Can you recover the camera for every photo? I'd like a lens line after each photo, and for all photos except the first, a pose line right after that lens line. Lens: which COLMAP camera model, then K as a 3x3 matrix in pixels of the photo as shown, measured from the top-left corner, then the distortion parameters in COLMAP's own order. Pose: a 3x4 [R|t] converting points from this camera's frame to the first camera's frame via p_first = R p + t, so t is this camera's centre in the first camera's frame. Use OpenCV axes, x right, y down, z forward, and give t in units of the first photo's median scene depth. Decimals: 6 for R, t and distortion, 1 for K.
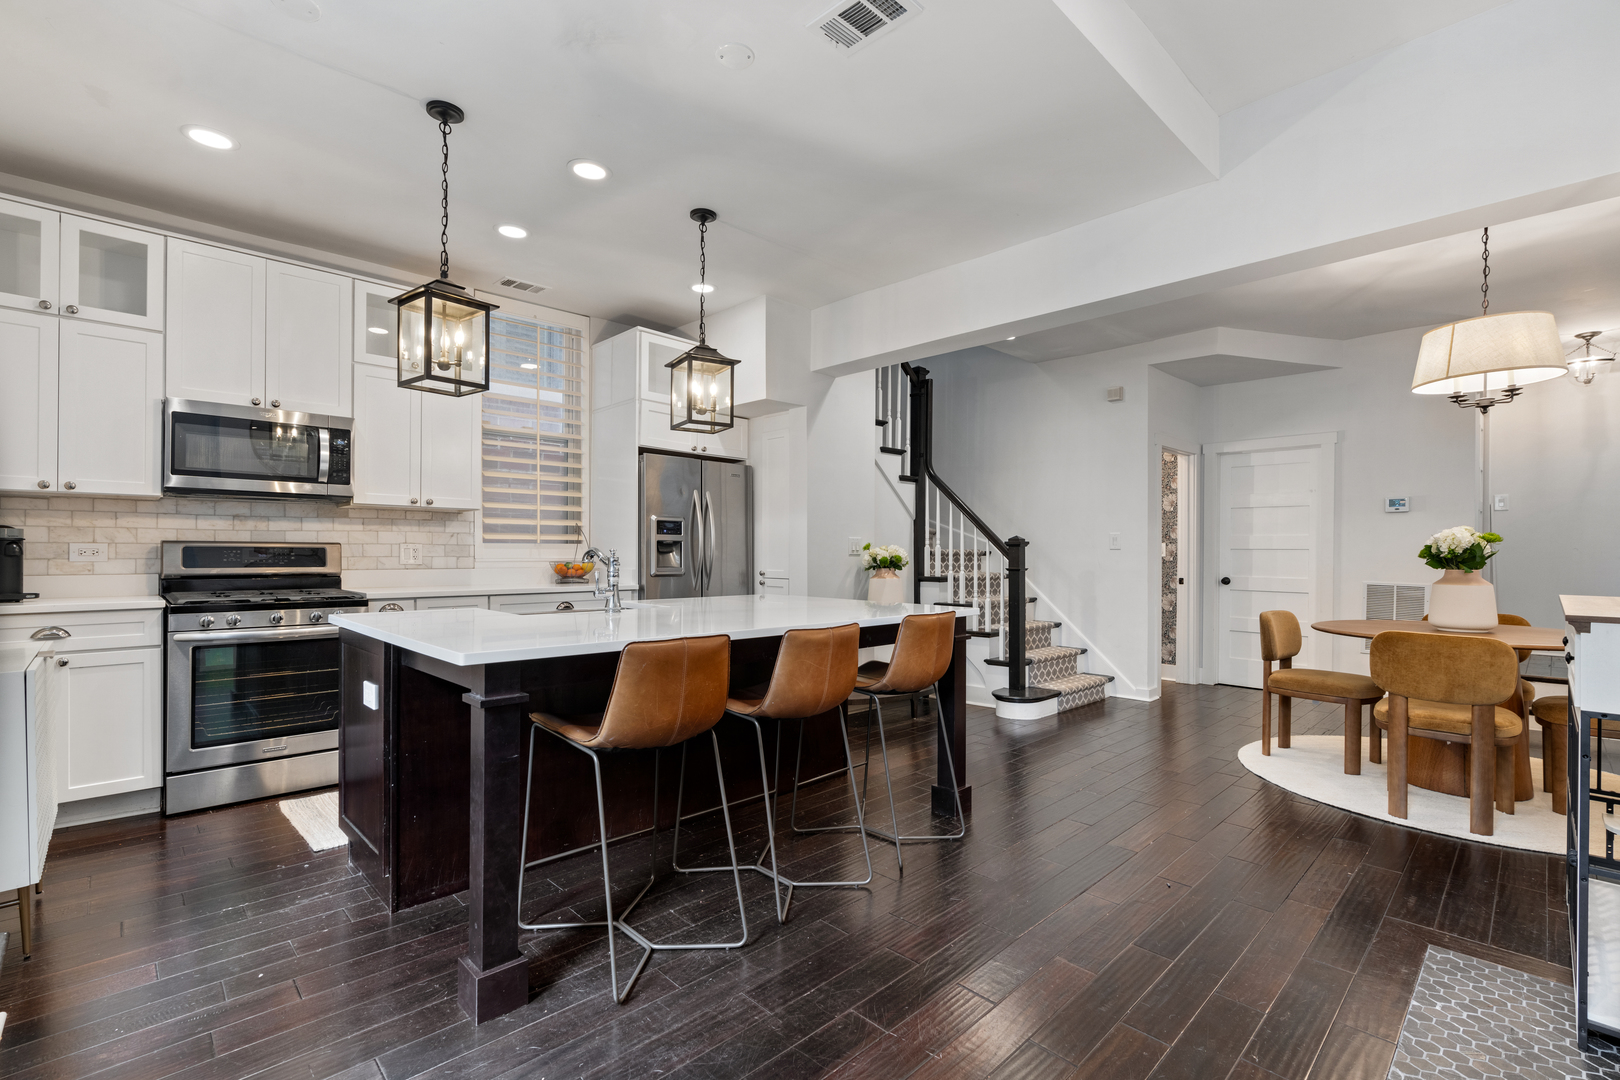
lens RADIAL K [[724.3, 0, 782.9], [0, 724.3, 547.3], [0, 0, 1]] dist [0.001101, 0.000626]
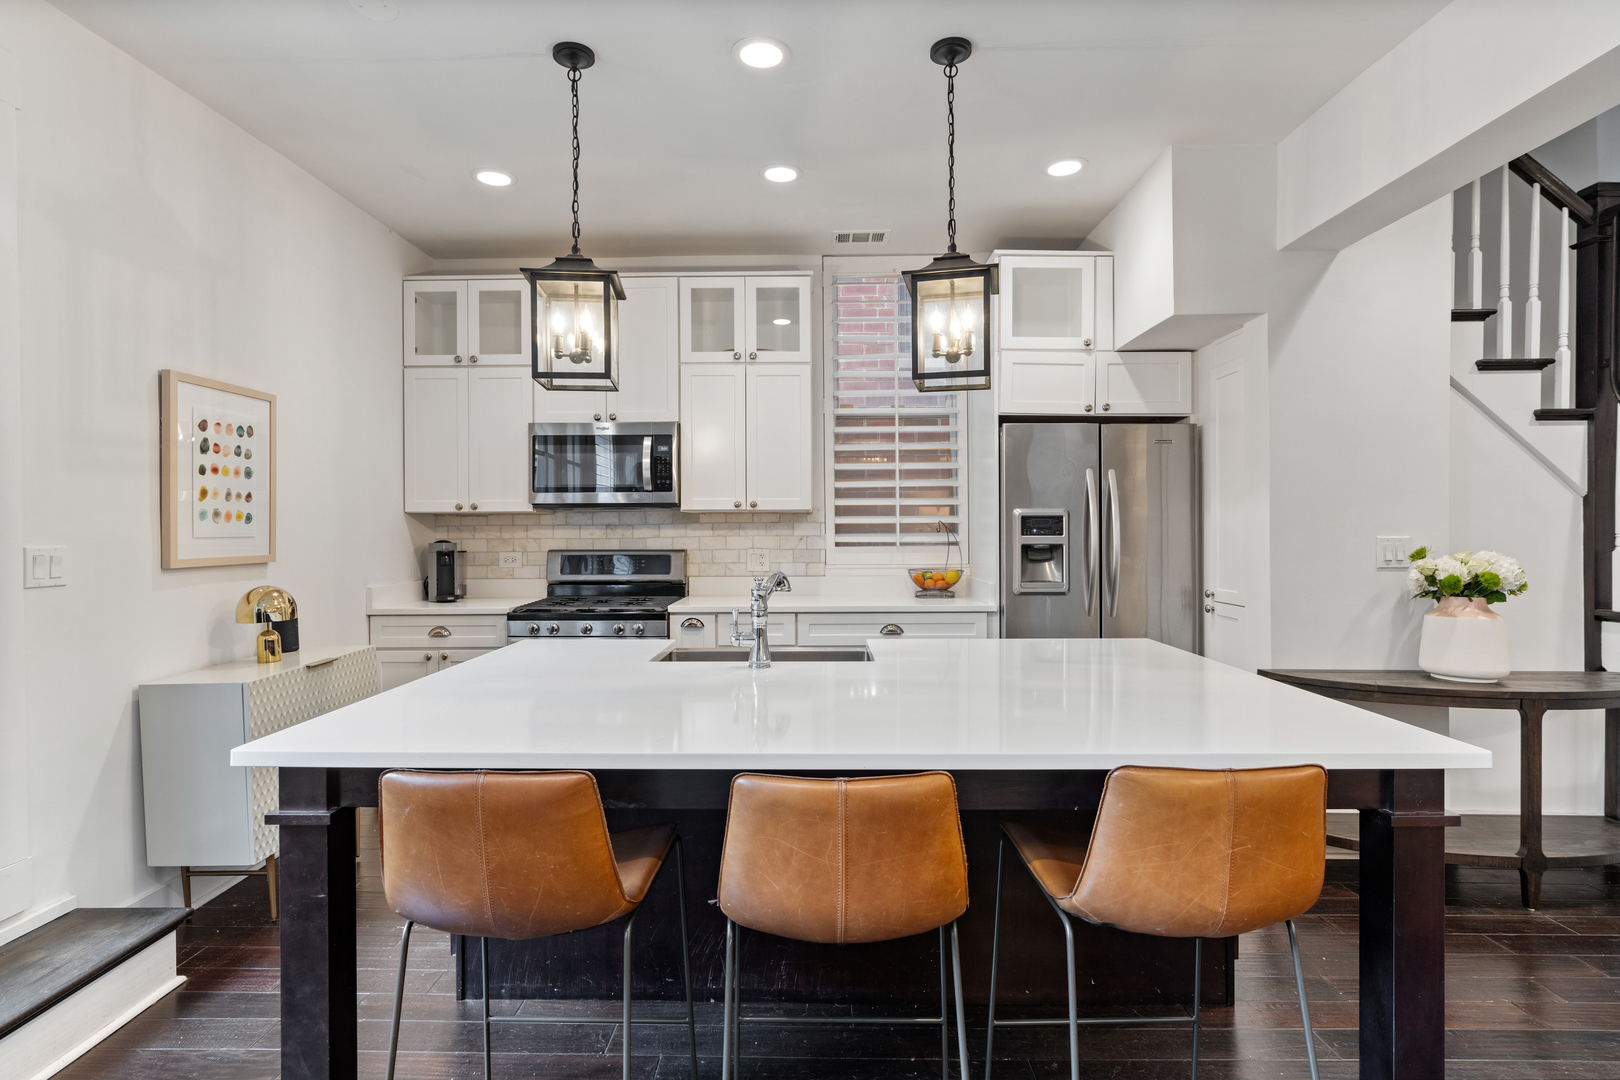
lens RADIAL K [[772.6, 0, 814.5], [0, 772.6, 531.3], [0, 0, 1]] dist [-0.002365, 0.000039]
pose [[0.722779, -0.006844, -0.691045, 0.223499], [0.013003, 0.999909, 0.003697, -0.030441], [0.690957, -0.011658, 0.722802, 0.342032]]
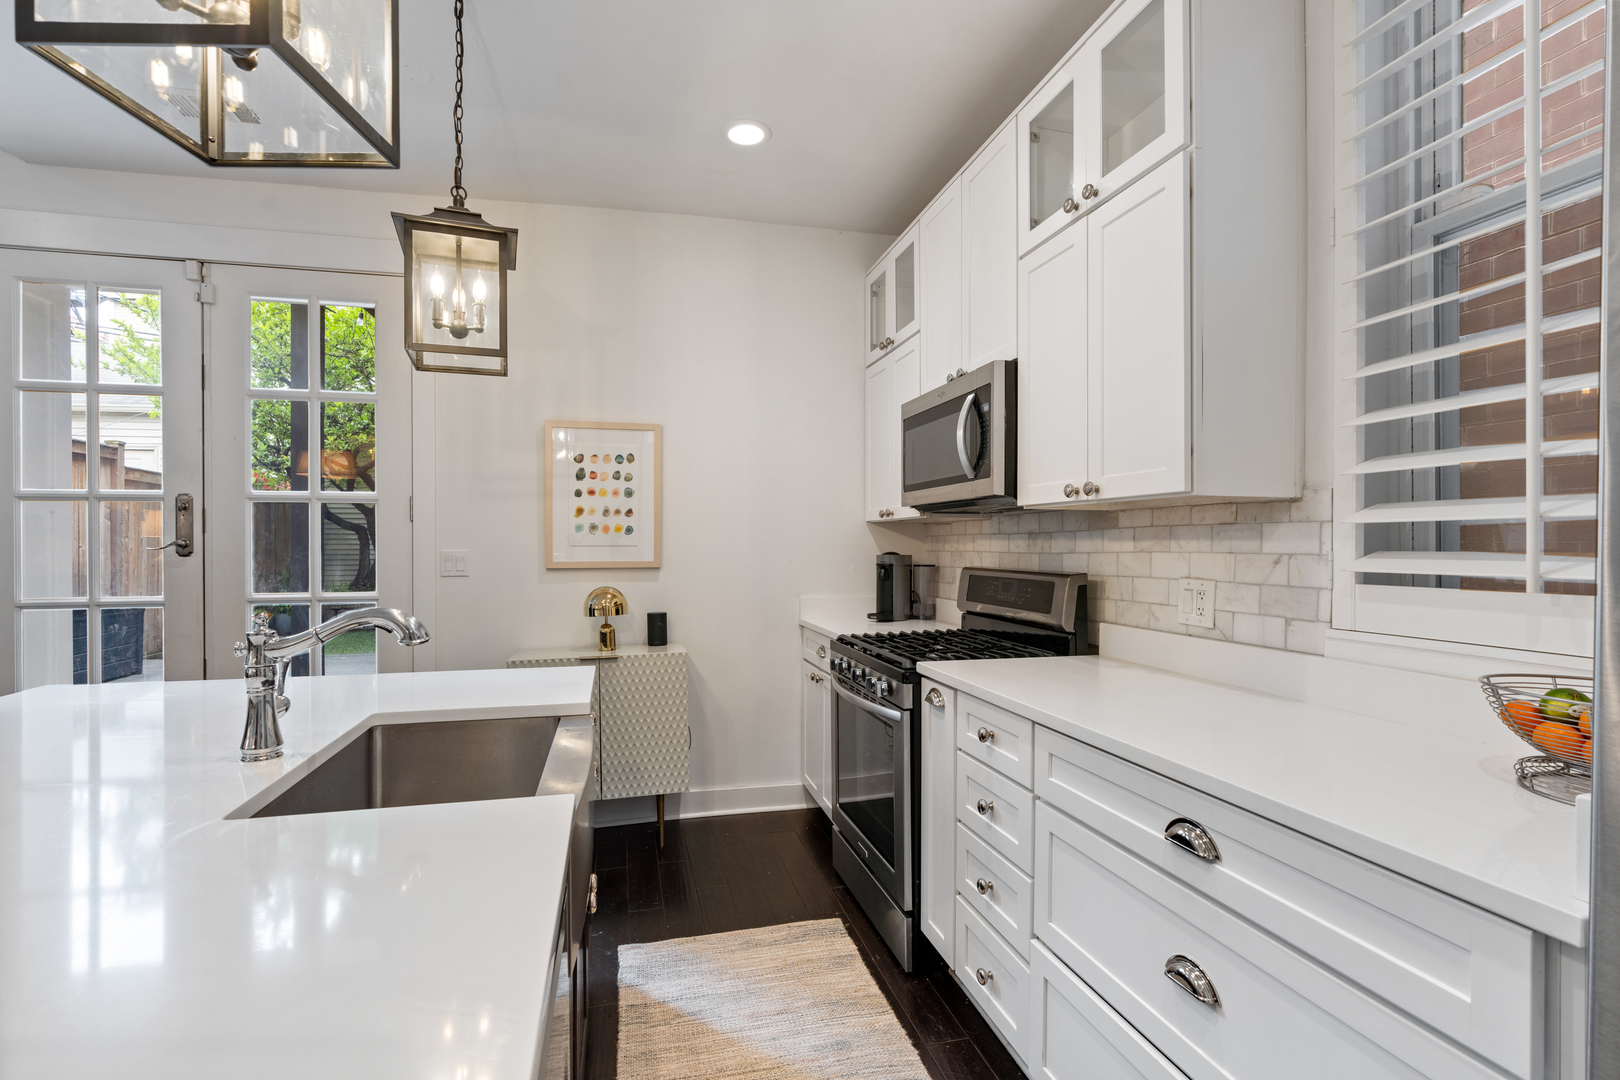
lens RADIAL K [[751.8, 0, 792.2], [0, 751.8, 543.5], [0, 0, 1]] dist [0.014978, 0.000617]
pose [[-0.481999, -0.006321, -0.876149, 0.014088], [0.003395, 0.999953, -0.009081, -0.023974], [0.876165, -0.007351, -0.481955, 1.020548]]
